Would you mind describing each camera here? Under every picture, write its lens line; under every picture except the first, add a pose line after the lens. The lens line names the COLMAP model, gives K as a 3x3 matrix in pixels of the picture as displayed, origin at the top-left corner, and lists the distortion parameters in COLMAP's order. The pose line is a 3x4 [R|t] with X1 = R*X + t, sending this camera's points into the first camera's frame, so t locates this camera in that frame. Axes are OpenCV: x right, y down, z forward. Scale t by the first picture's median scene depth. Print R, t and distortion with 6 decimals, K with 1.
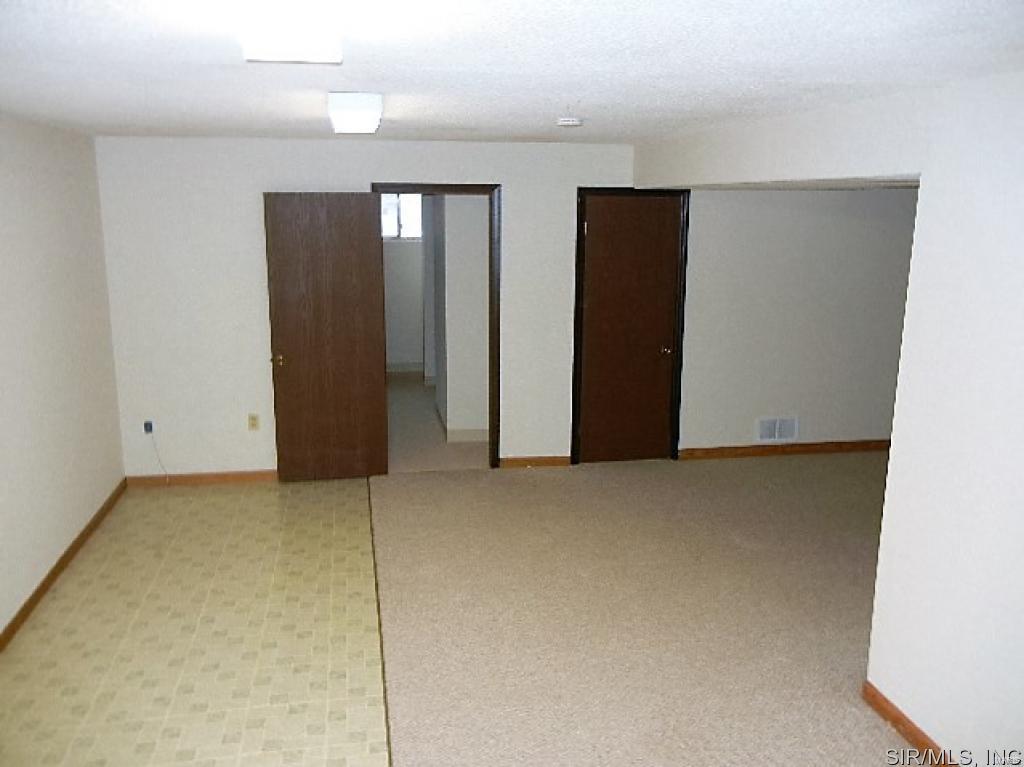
lens RADIAL K [[902.4, 0, 509.6], [0, 902.4, 375.8], [0, 0, 1]] dist [0.022852, 0.016427]
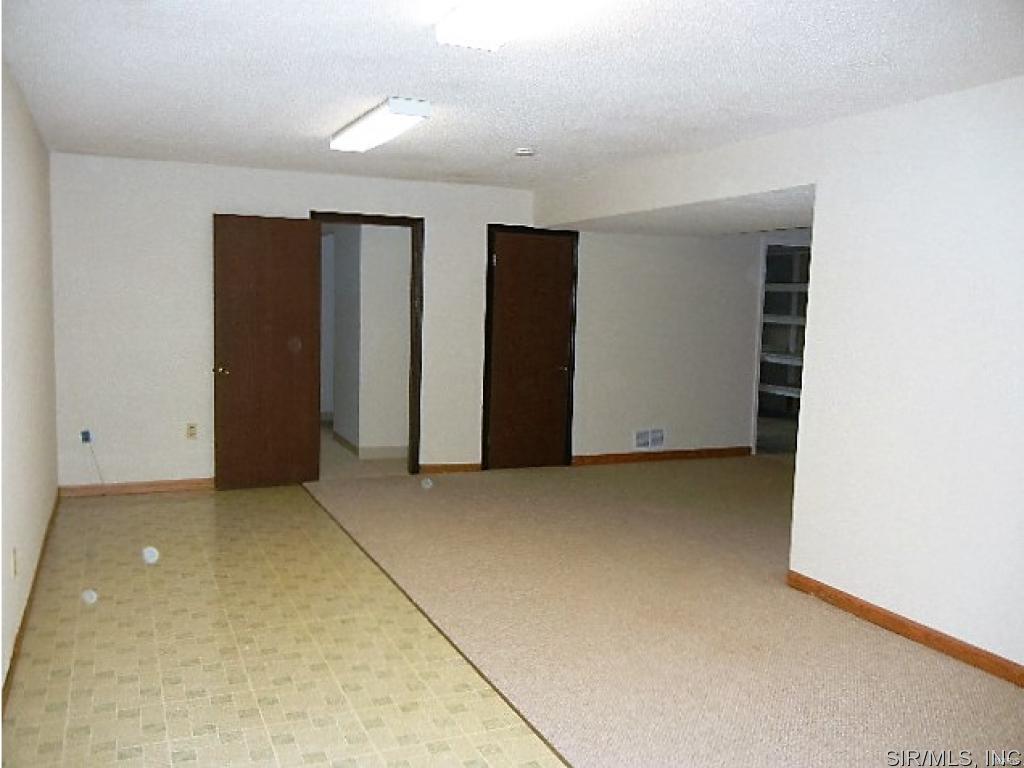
lens RADIAL K [[902.4, 0, 513.4], [0, 902.4, 390.9], [0, 0, 1]] dist [0.022852, 0.016427]
pose [[0.972592, -0.004326, 0.232477, -0.160436], [0.023630, 0.996489, -0.080317, 0.094880], [-0.231314, 0.083609, 0.969280, -0.103539]]
